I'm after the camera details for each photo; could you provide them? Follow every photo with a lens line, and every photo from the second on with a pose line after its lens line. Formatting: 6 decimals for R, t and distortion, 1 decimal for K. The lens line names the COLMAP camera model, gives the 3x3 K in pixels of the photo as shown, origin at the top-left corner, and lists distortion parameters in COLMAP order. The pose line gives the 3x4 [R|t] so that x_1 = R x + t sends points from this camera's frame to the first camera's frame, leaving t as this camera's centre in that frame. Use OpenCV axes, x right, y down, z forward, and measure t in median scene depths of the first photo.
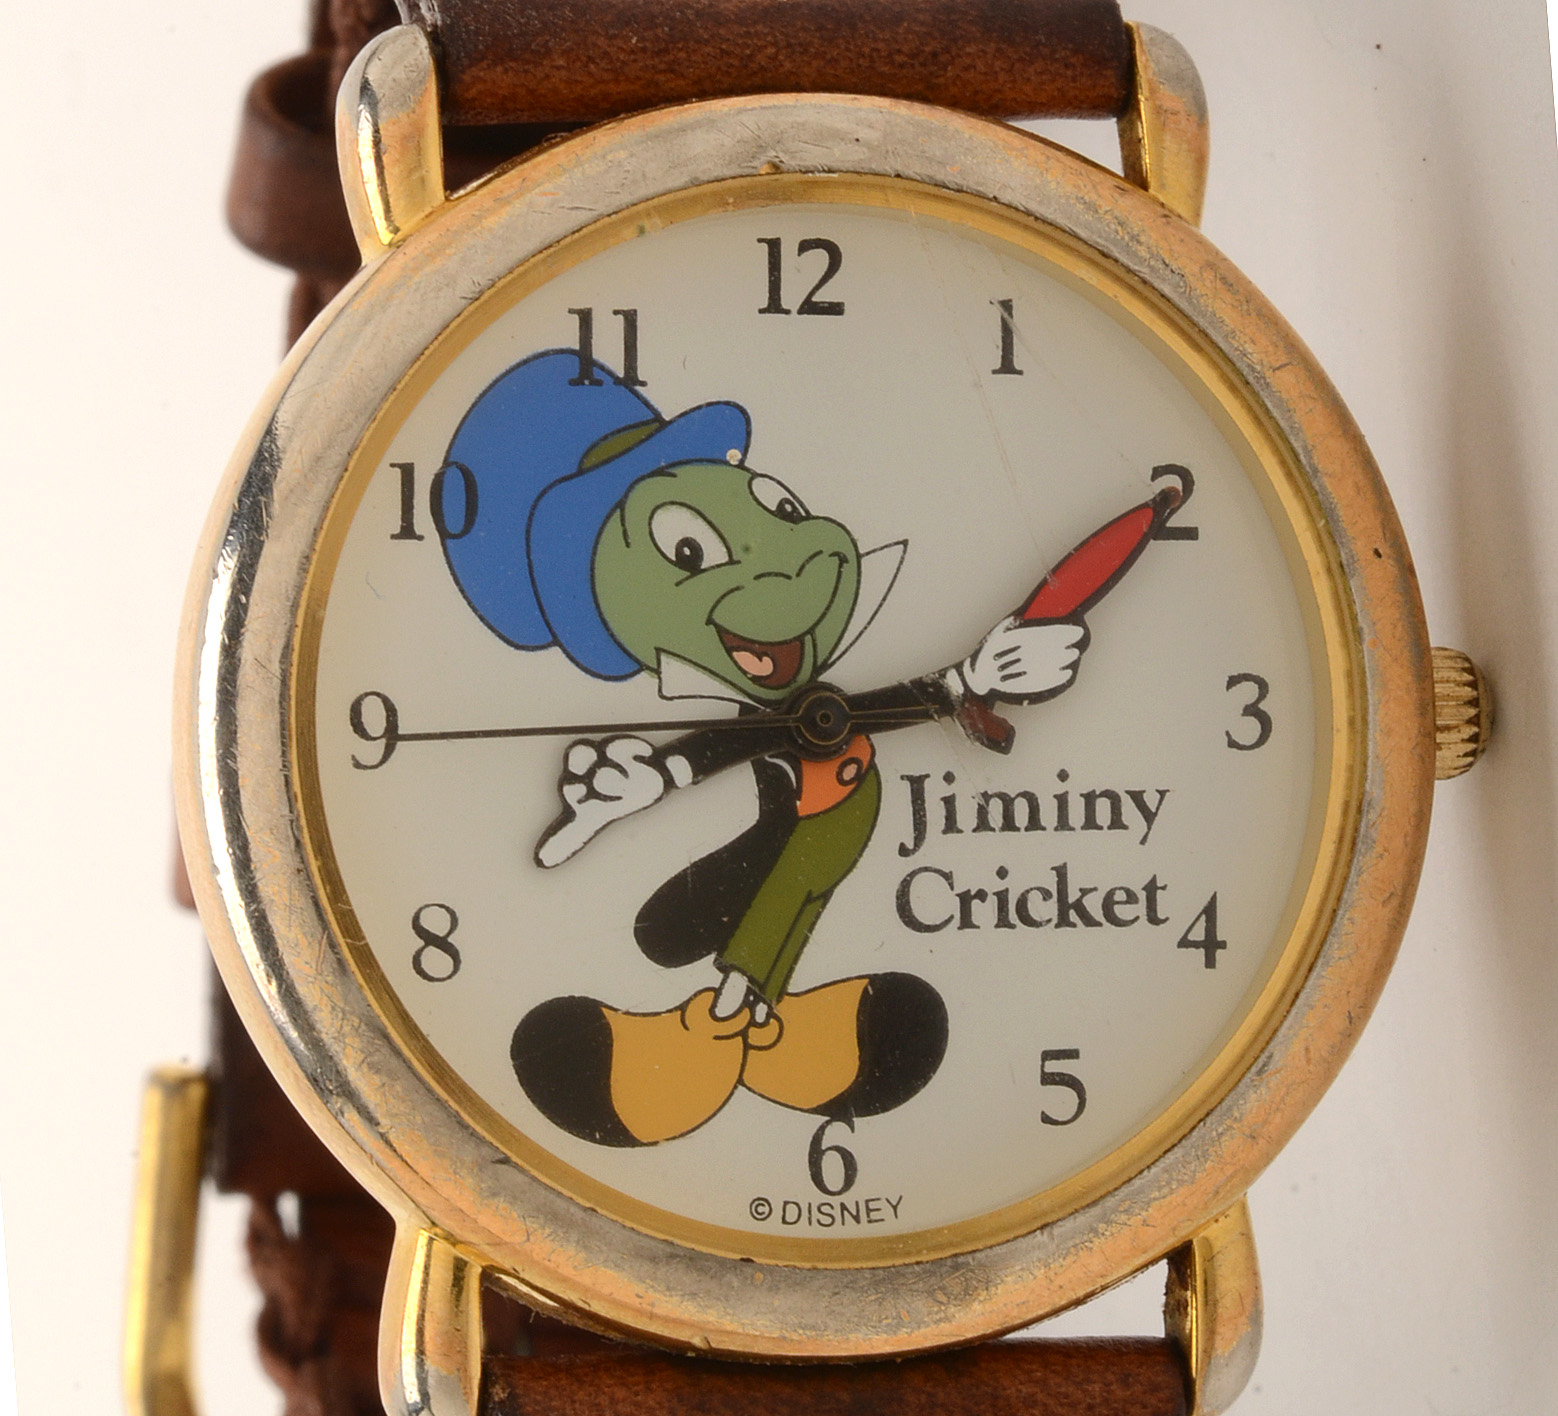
lens RADIAL K [[4962.6, 0, 779.0], [0, 4962.6, 708.0], [0, 0, 1]] dist [0.015588, 0.920332]
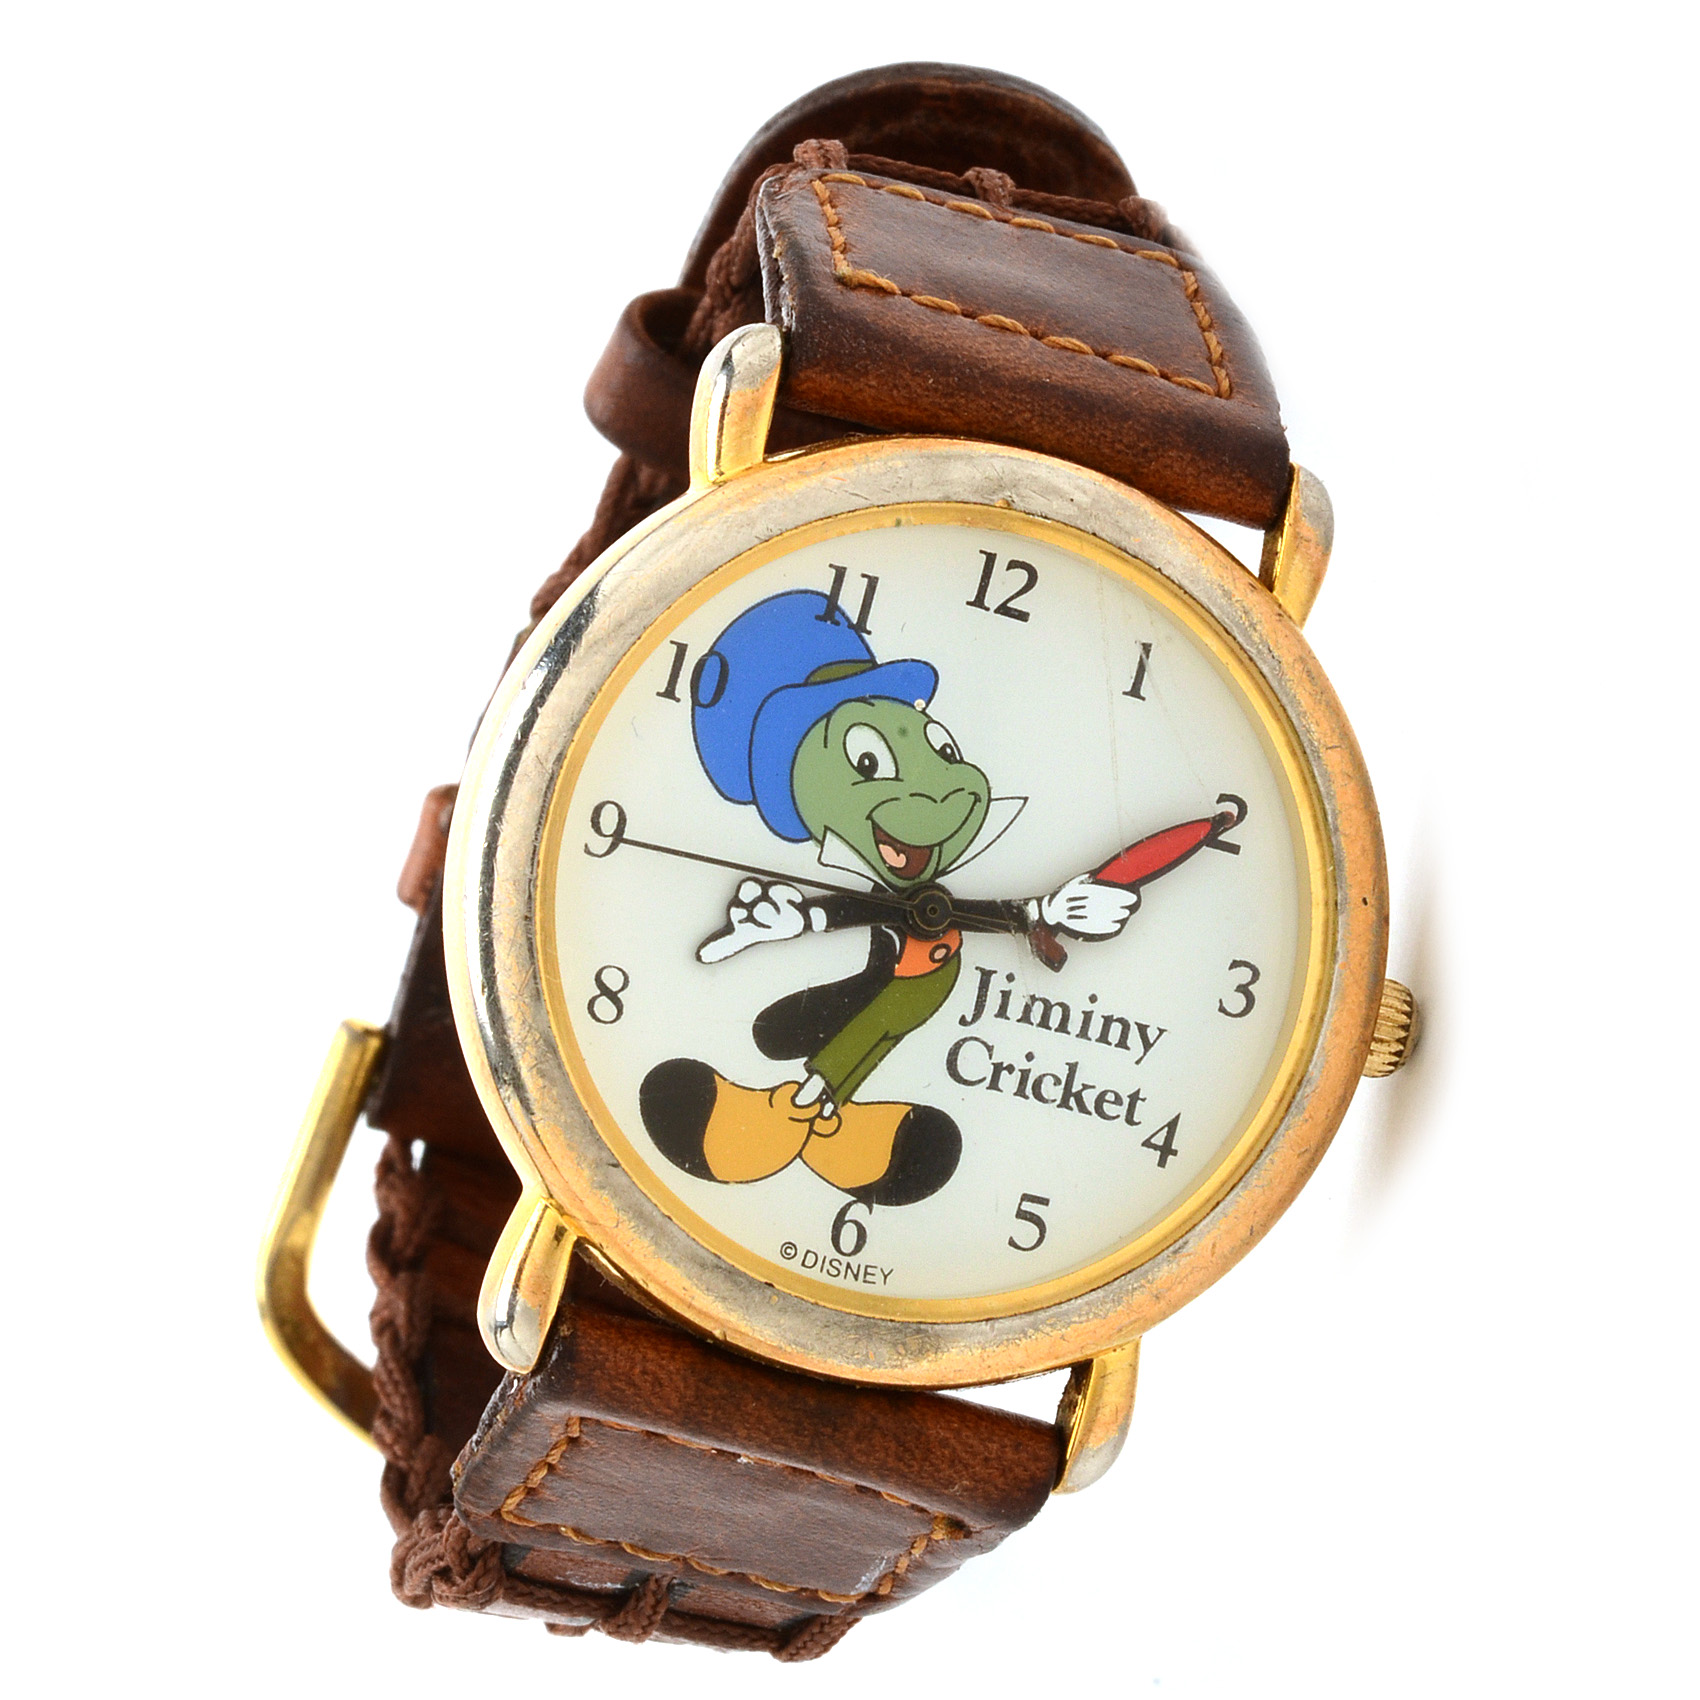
lens RADIAL K [[4852.0, 0, 850.0], [0, 4852.0, 850.0], [0, 0, 1]] dist [0.076831, 0.285921]
pose [[0.963684, 0.267046, 0.000027, -0.016610], [-0.267017, 0.963576, 0.014963, -0.027135], [0.003970, -0.014427, 0.999888, -0.306841]]
